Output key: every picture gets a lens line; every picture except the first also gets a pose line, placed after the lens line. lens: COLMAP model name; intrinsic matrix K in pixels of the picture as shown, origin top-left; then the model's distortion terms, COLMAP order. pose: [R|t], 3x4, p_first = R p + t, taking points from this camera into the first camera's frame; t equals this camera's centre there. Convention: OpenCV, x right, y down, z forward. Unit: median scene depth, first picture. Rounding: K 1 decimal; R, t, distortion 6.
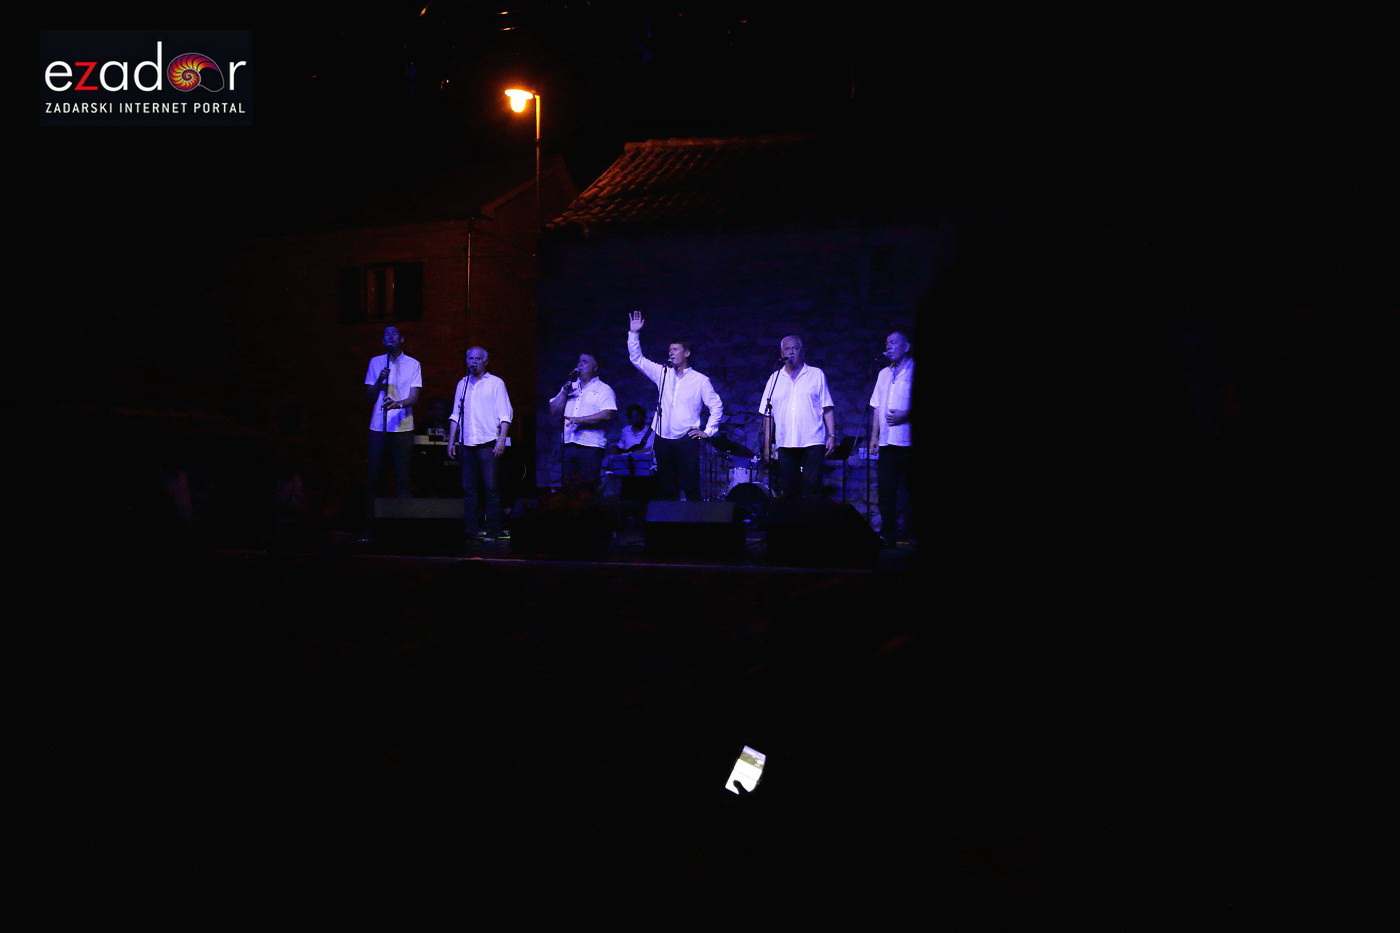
lens RADIAL K [[1111.9, 0, 701.1], [0, 1111.9, 489.2], [0, 0, 1]] dist [0.025866, -0.025161]
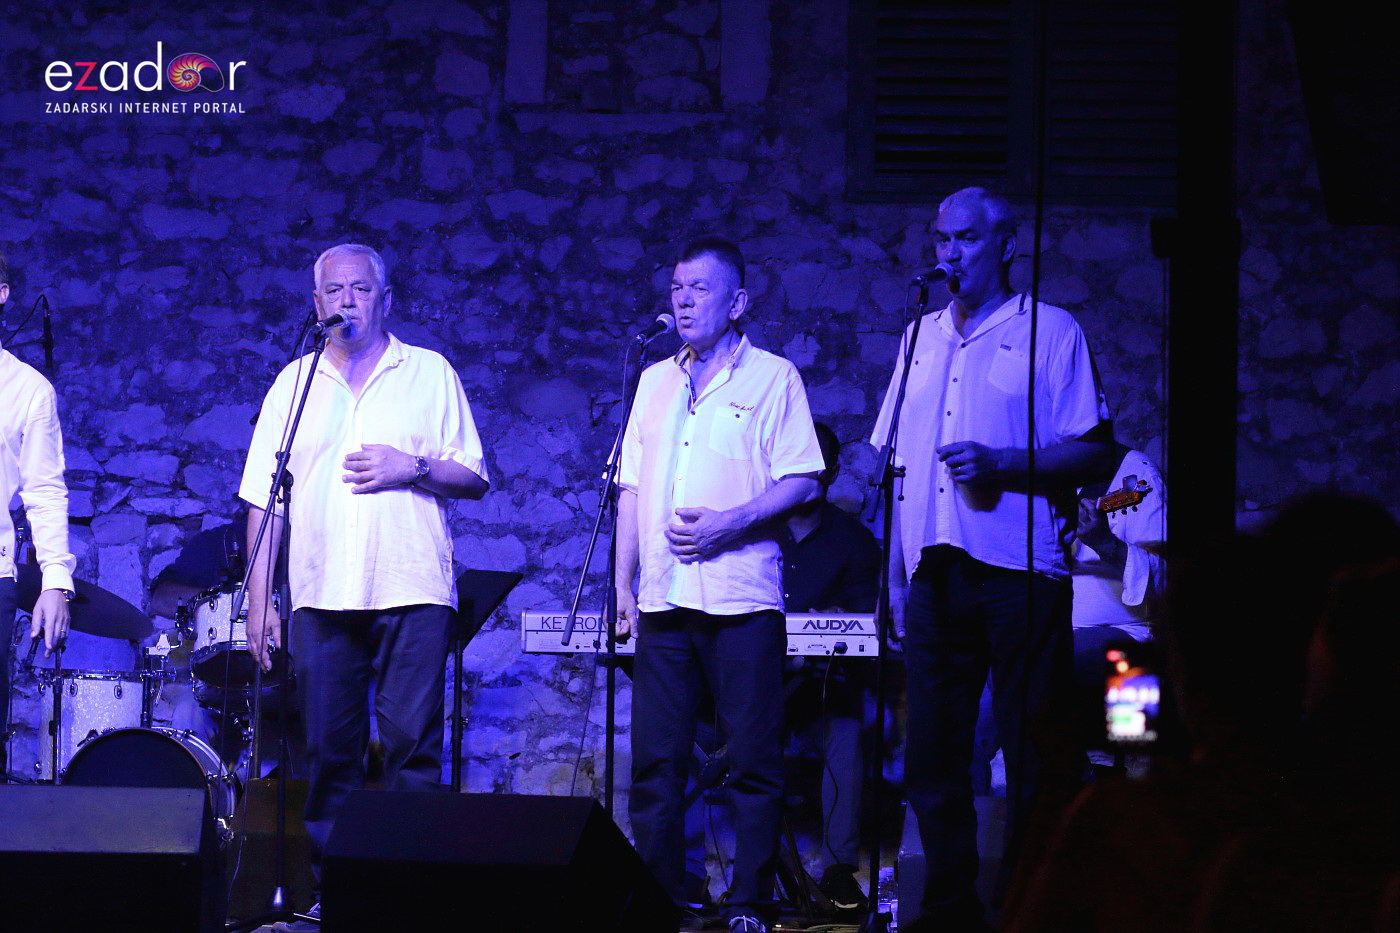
lens RADIAL K [[5532.3, 0, 708.0], [0, 5532.3, 465.3], [0, 0, 1]] dist [-0.089879, 0.000000]
pose [[0.974941, 0.022170, 0.221355, -0.120609], [-0.008620, 0.998039, -0.061995, 0.012871], [-0.222295, 0.058534, 0.973221, -0.386511]]
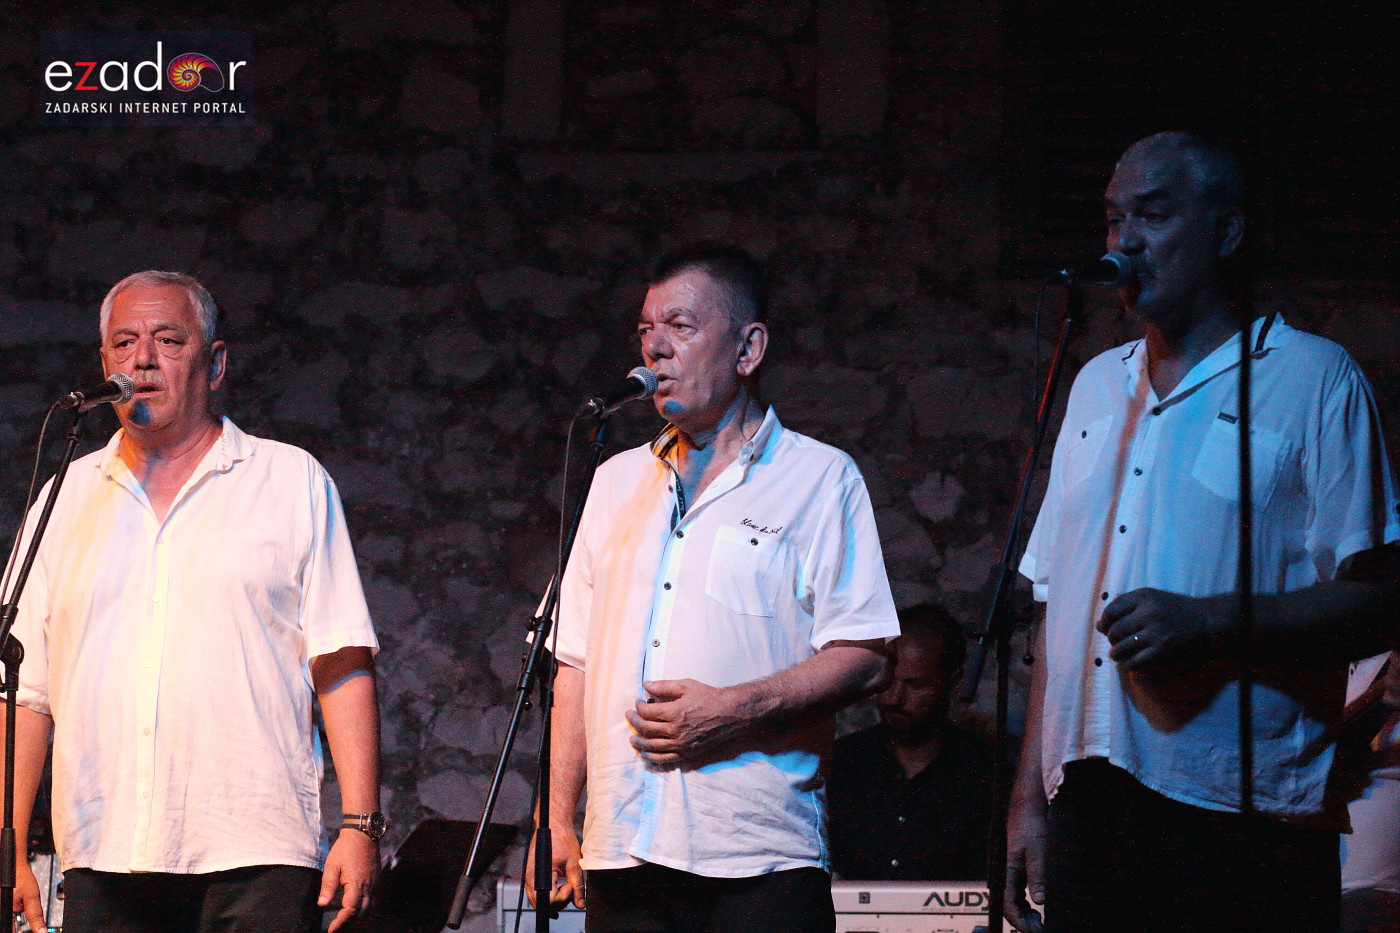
lens RADIAL K [[5532.3, 0, 693.7], [0, 5532.3, 460.6], [0, 0, 1]] dist [-0.089879, 0.000000]
pose [[0.984604, 0.026833, 0.172730, 0.008053], [-0.006670, 0.993196, -0.116267, 0.001288], [-0.174674, 0.113324, 0.978083, 0.052583]]
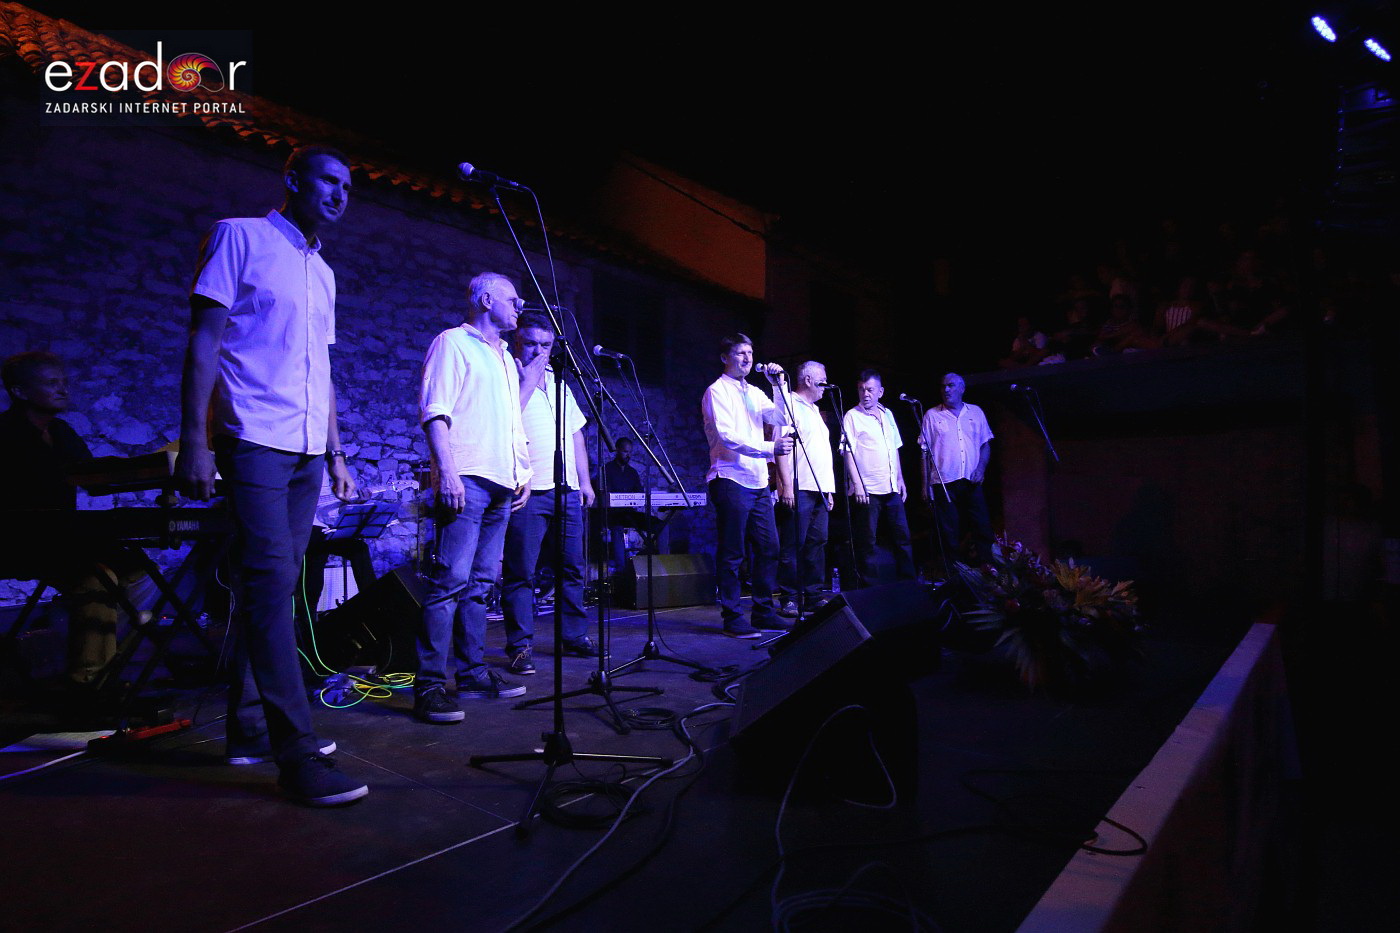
lens RADIAL K [[771.2, 0, 714.4], [0, 771.2, 461.5], [0, 0, 1]] dist [0.001935, -0.008007]
pose [[0.357563, 0.042290, 0.932931, -0.372489], [0.030659, 0.997904, -0.056986, -0.022748], [-0.933386, 0.048979, 0.355517, 0.640681]]
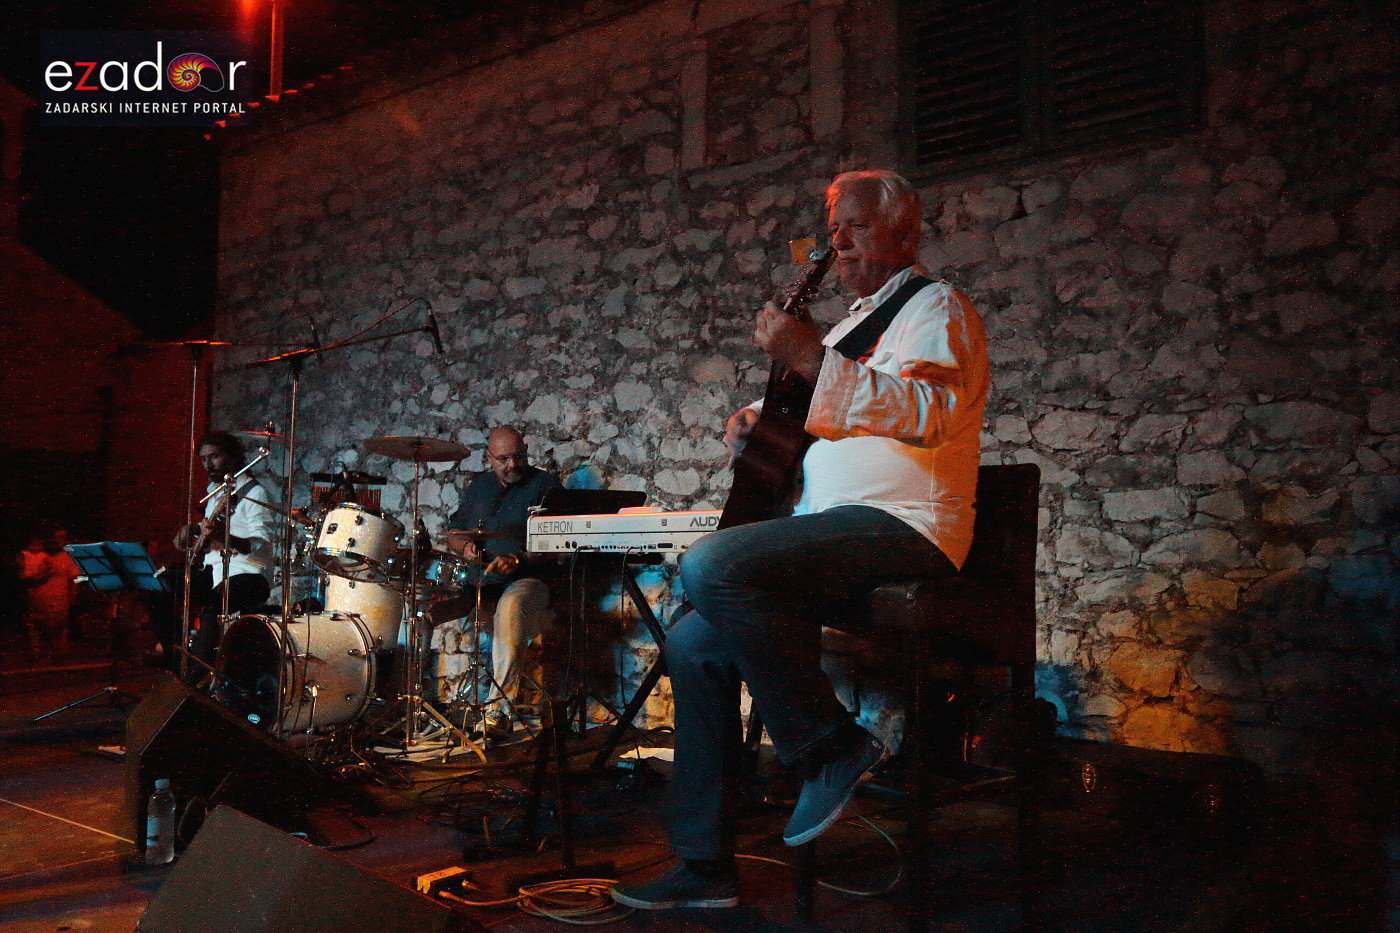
lens RADIAL K [[1111.9, 0, 698.0], [0, 1111.9, 452.0], [0, 0, 1]] dist [0.025866, -0.025161]
pose [[0.948381, -0.029746, -0.315734, 0.276654], [-0.005408, 0.993930, -0.109883, -0.018140], [0.317086, 0.105918, 0.942464, 0.628554]]
